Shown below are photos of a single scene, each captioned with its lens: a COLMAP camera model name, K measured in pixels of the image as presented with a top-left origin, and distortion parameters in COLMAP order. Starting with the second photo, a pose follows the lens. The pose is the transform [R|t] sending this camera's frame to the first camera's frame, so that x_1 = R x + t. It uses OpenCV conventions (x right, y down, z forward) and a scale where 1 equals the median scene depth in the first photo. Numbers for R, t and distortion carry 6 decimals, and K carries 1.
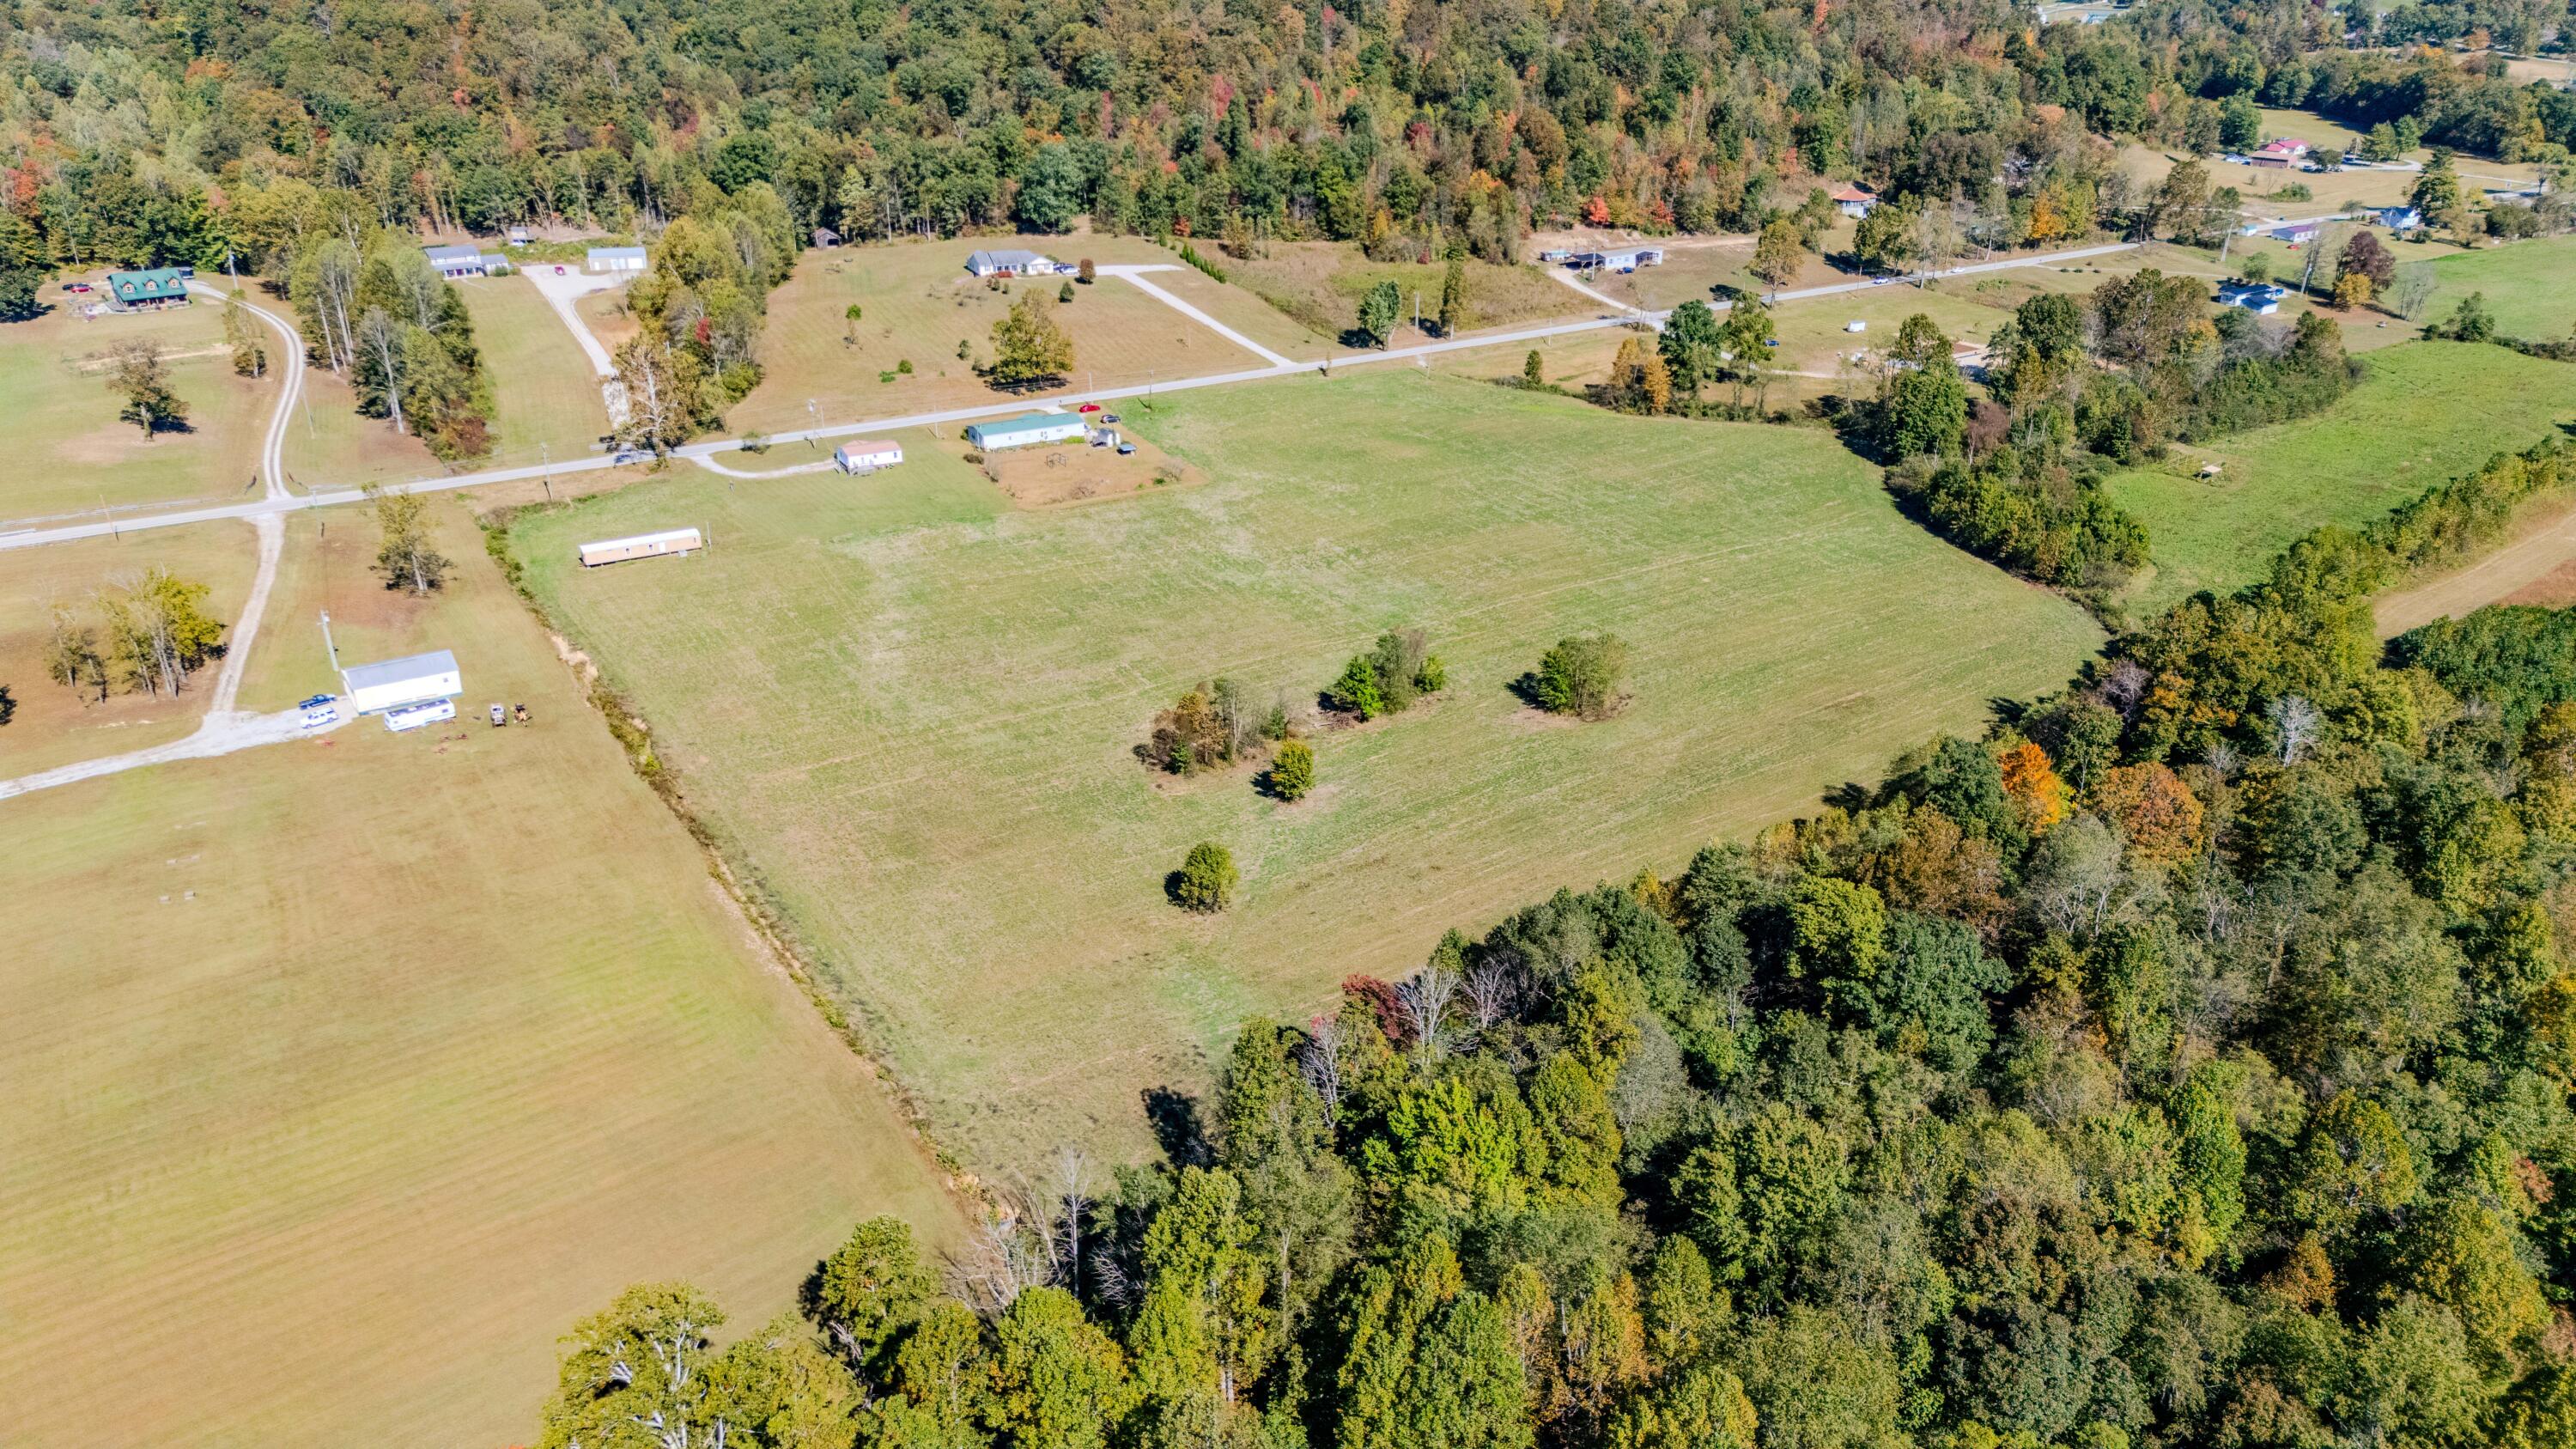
lens RADIAL K [[1888.5, 0, 1292.8], [0, 1888.5, 719.5], [0, 0, 1]] dist [0.076301, -0.073599]
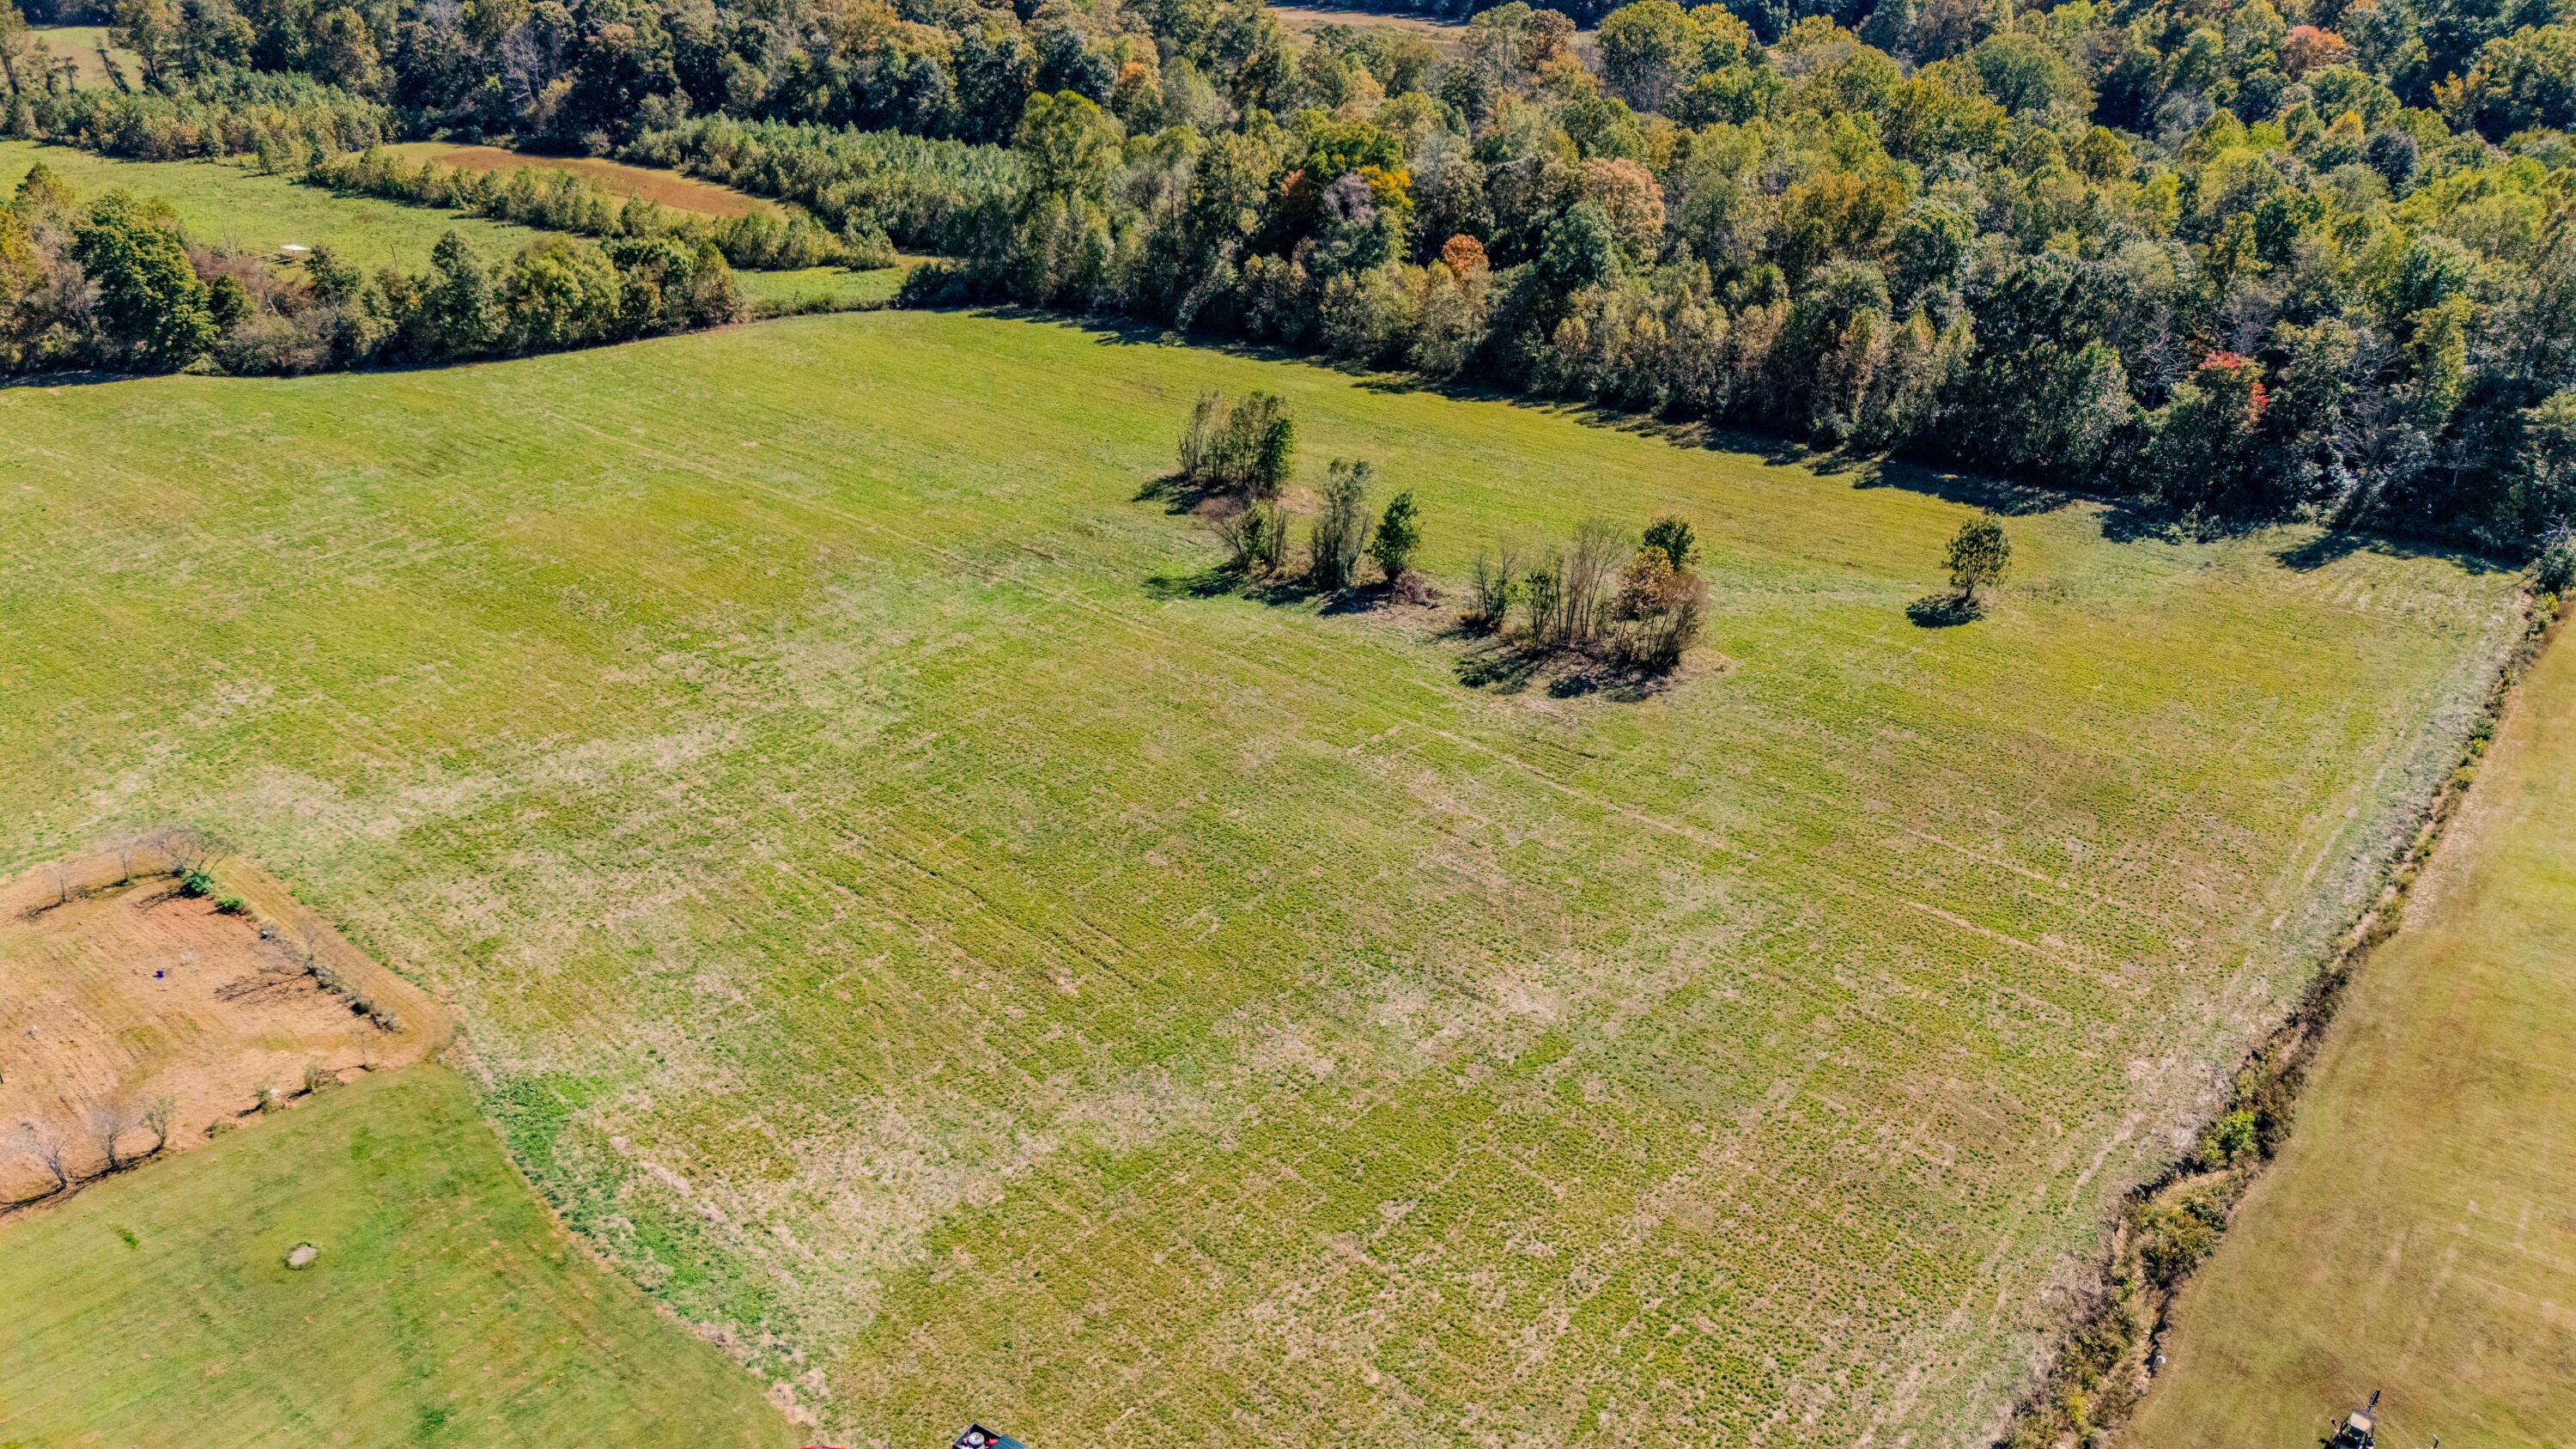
lens RADIAL K [[1888.5, 0, 1292.8], [0, 1888.5, 719.5], [0, 0, 1]] dist [0.076301, -0.073599]
pose [[-0.315279, -0.437407, 0.842184, -0.296113], [0.378687, 0.755741, 0.534276, -0.183186], [-0.870170, 0.487370, -0.072629, 0.577480]]
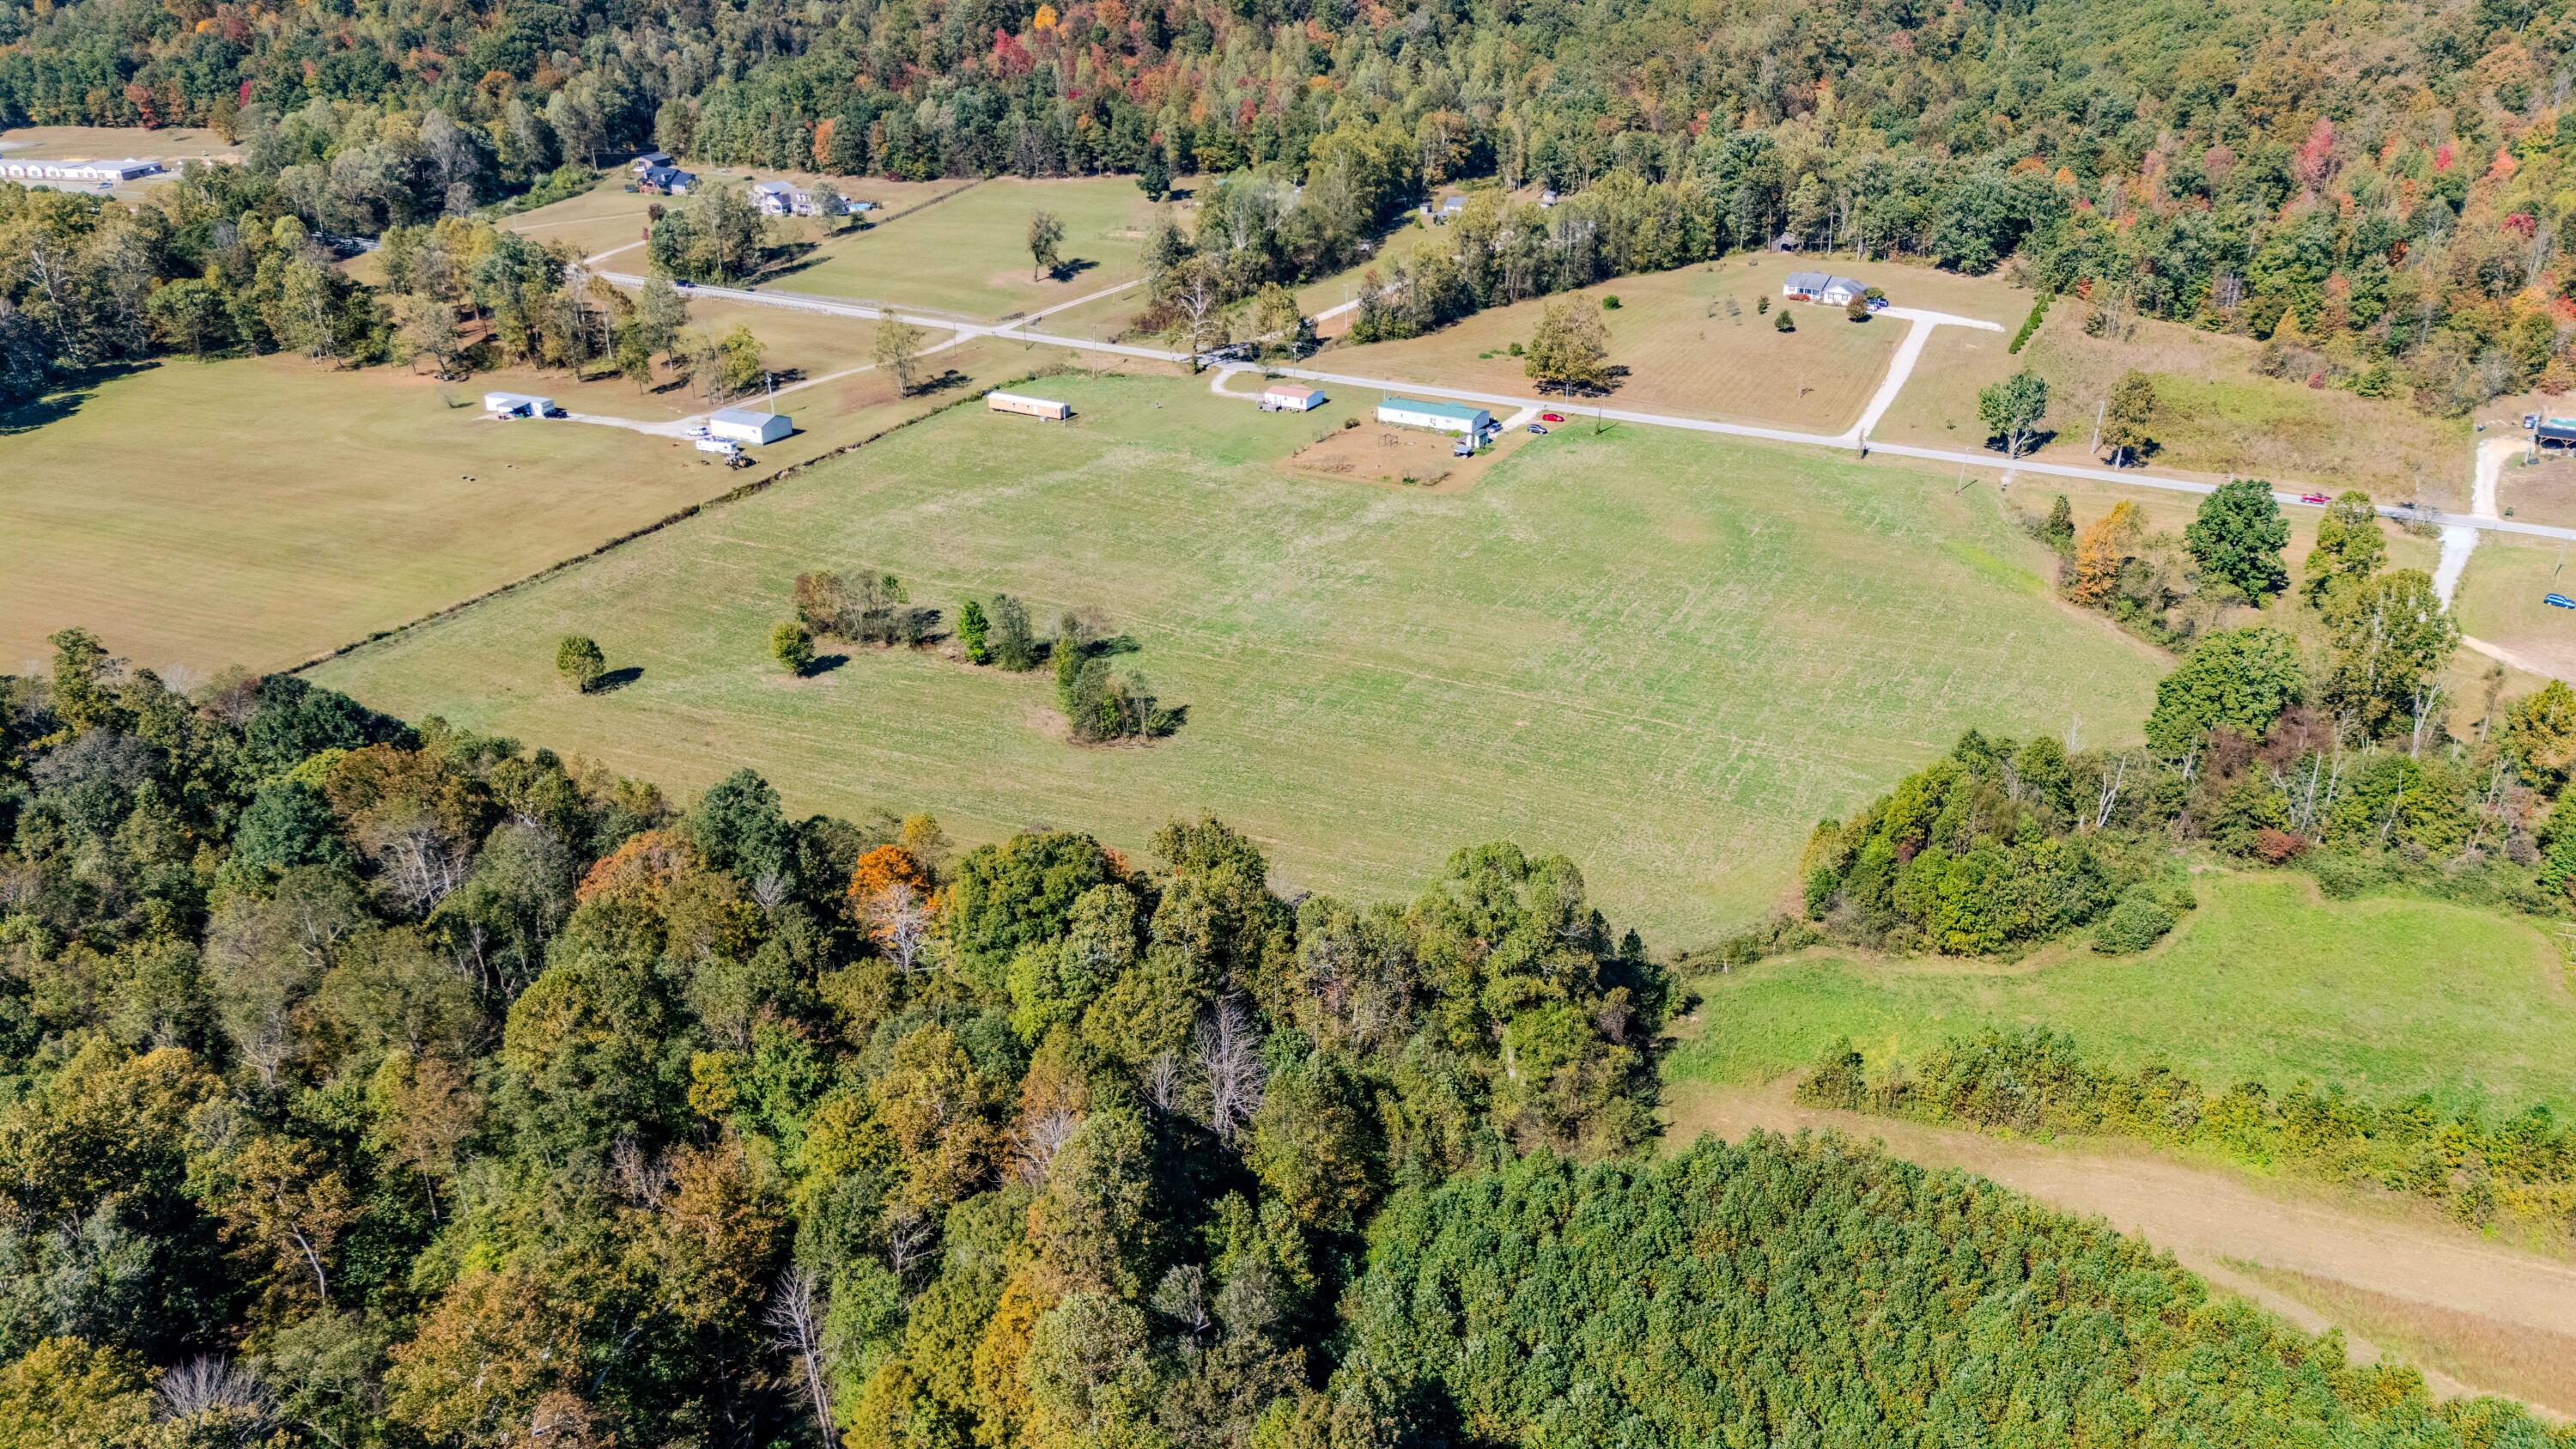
lens RADIAL K [[1888.5, 0, 1292.8], [0, 1888.5, 719.5], [0, 0, 1]] dist [0.076301, -0.073599]
pose [[0.491743, 0.349734, -0.797418, 0.518372], [-0.350664, 0.917787, 0.186283, -0.121939], [0.797009, 0.188022, 0.573954, 0.277258]]
